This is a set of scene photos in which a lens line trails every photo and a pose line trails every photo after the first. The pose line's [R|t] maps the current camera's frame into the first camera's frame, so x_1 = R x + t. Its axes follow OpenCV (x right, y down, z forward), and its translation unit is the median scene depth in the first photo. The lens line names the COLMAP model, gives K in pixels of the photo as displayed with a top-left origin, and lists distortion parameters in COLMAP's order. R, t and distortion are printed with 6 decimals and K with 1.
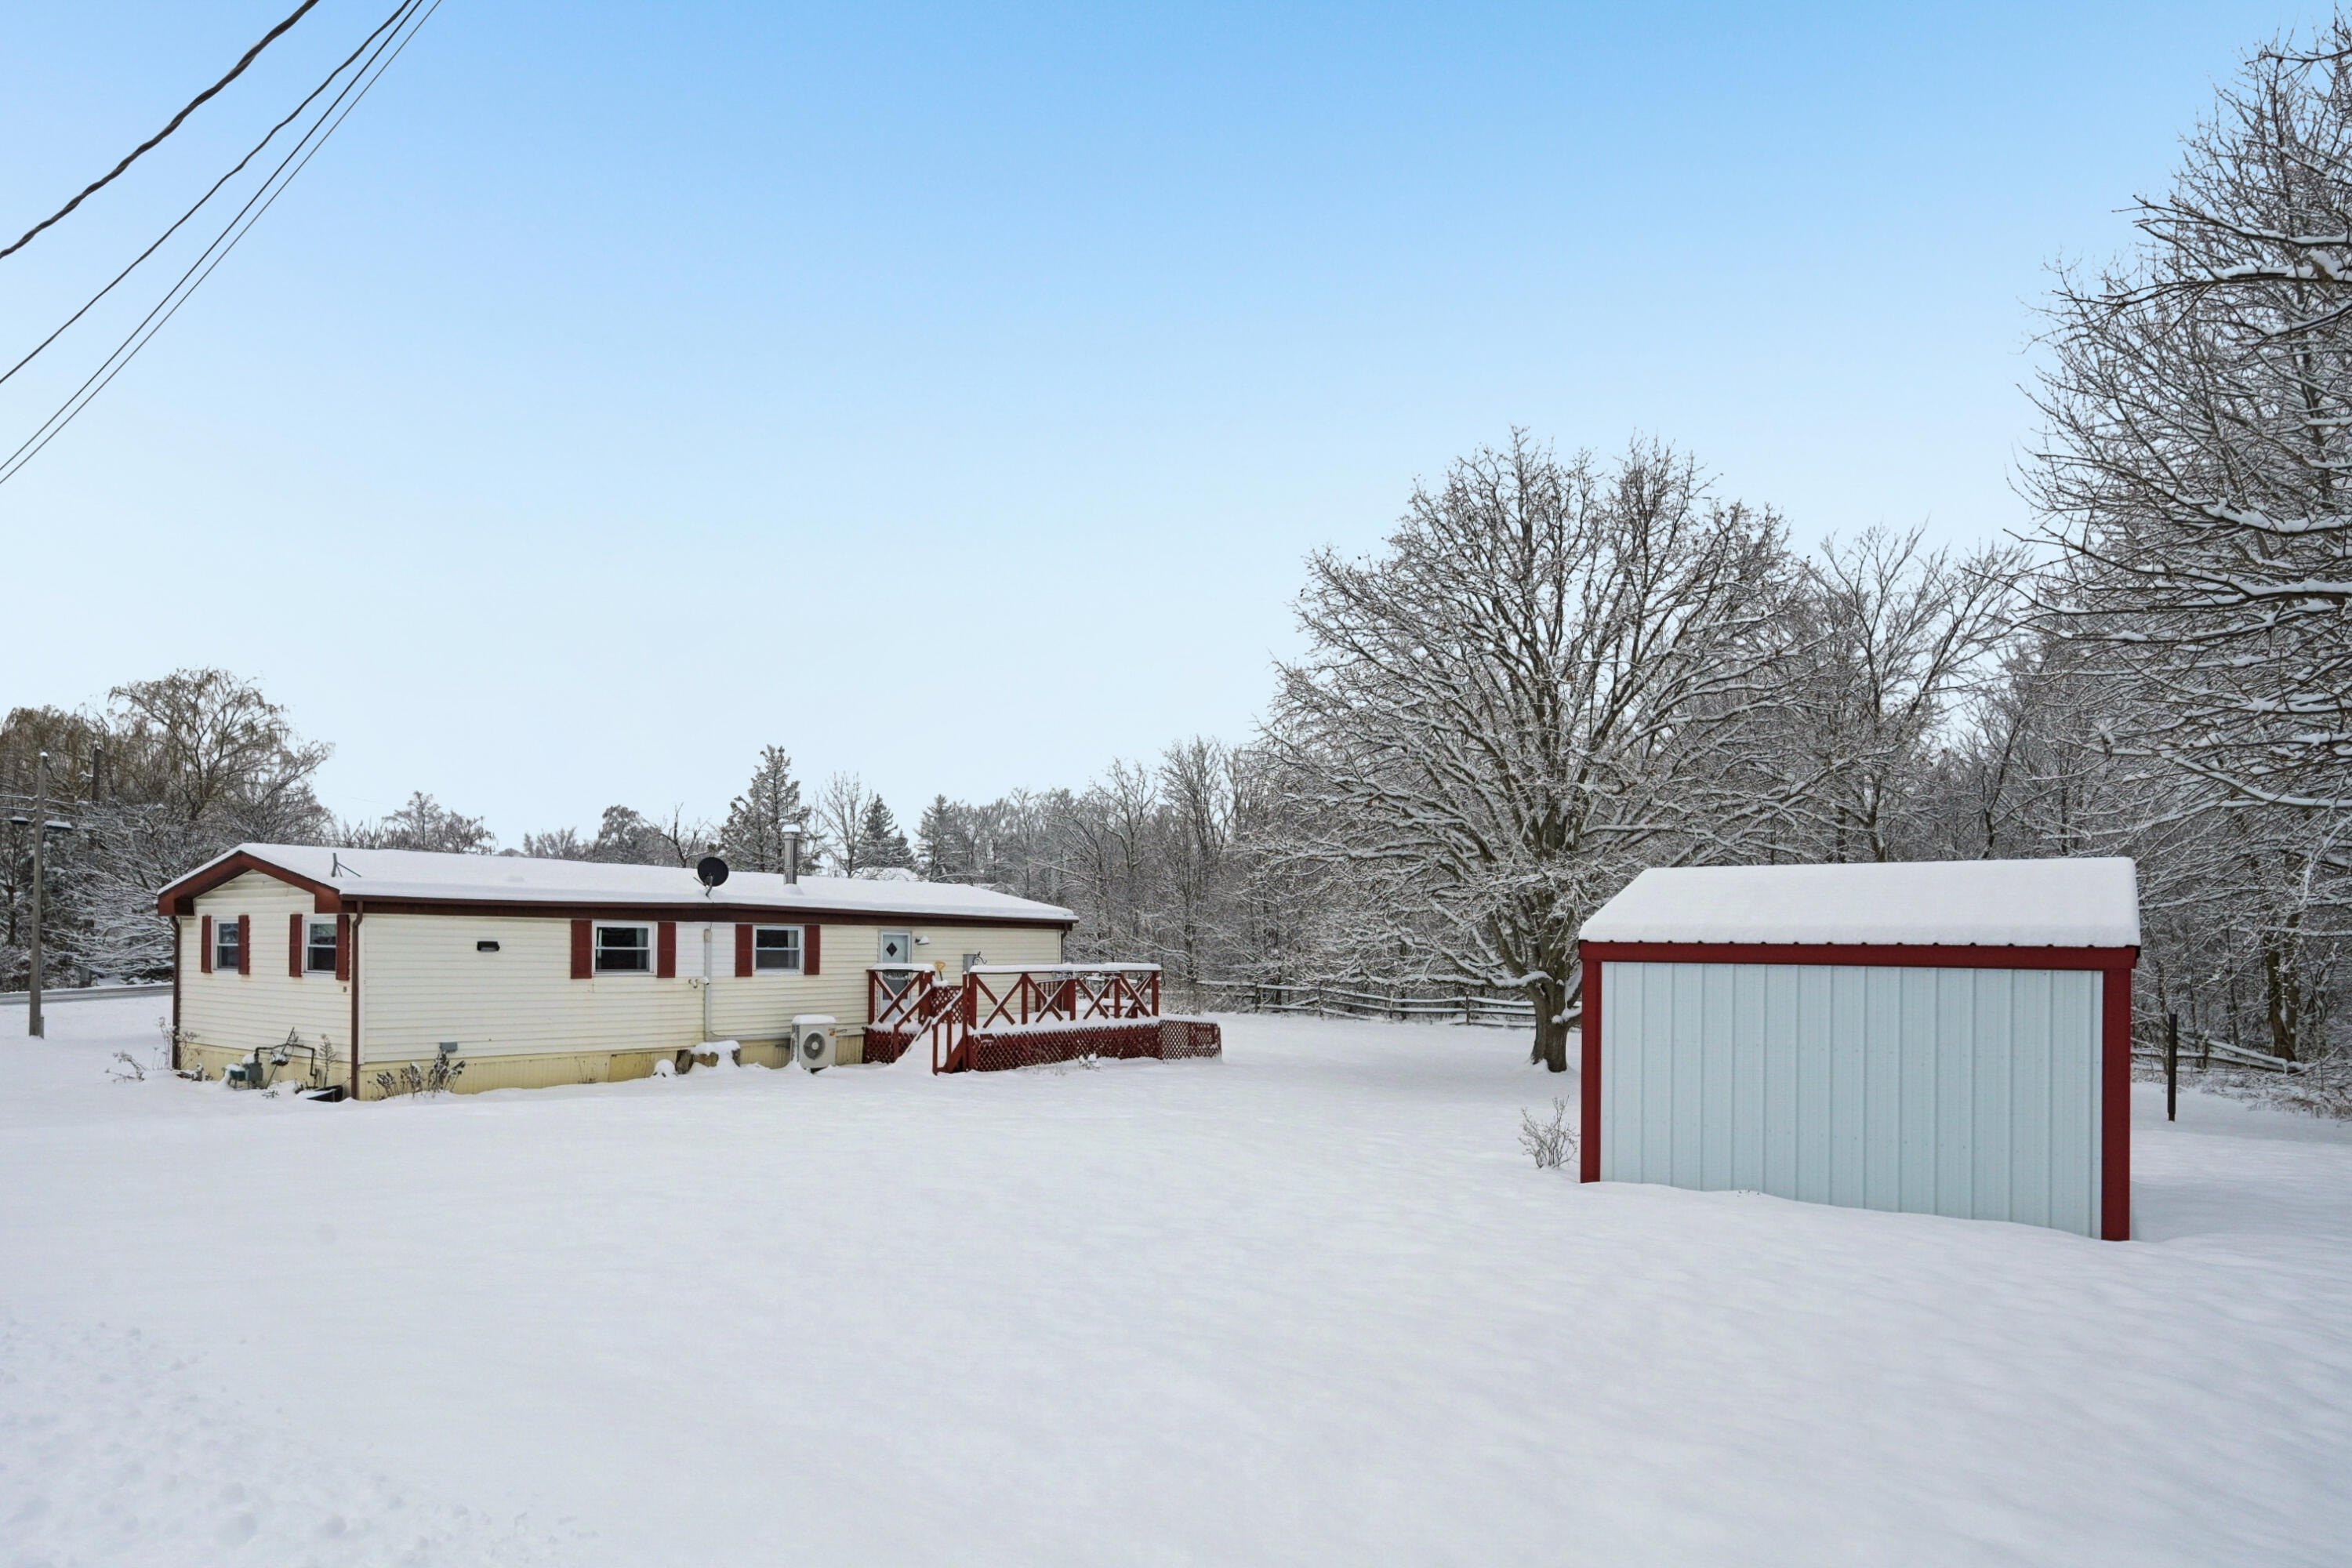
lens RADIAL K [[1357.3, 0, 1174.1], [0, 1357.3, 908.6], [0, 0, 1]] dist [-0.004489, -0.002255]
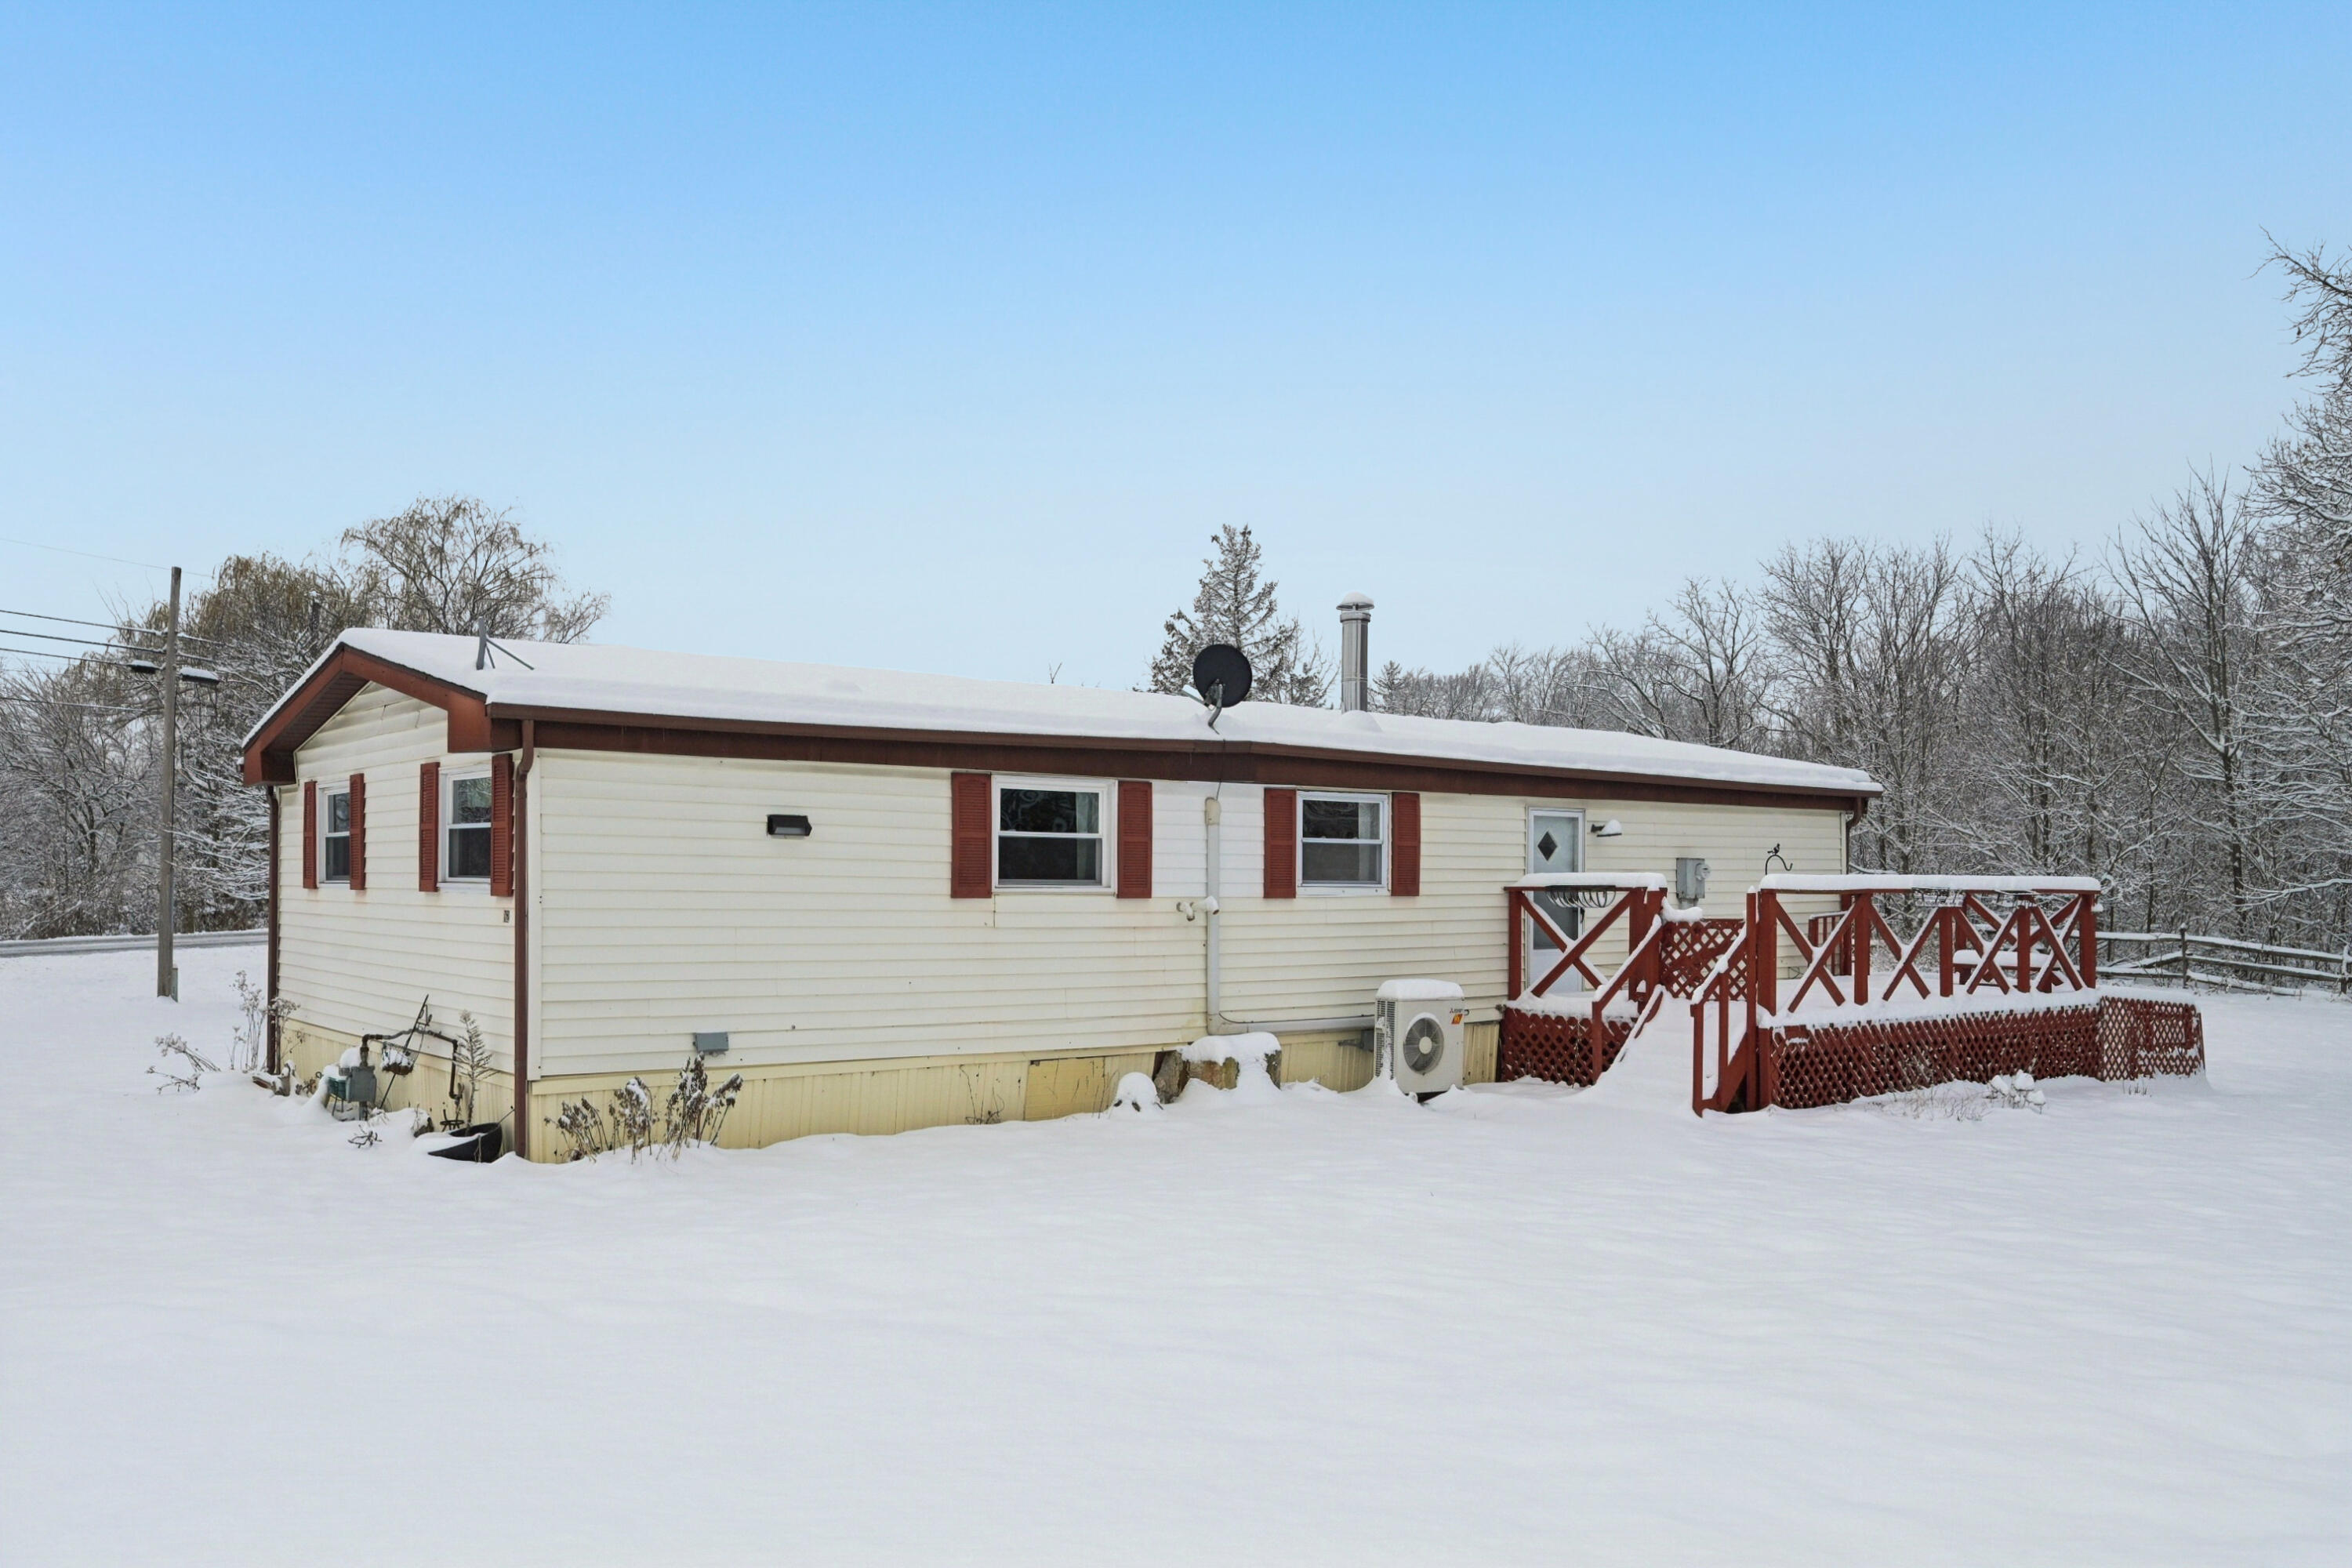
lens RADIAL K [[1835.8, 0, 1176.0], [0, 1835.8, 784.0], [0, 0, 1]] dist [-0.011448, -0.002420]
pose [[0.963738, -0.017411, -0.266283, -0.177035], [0.010298, 0.999552, -0.028085, 0.027427], [0.266653, 0.024325, 0.963486, 0.361025]]
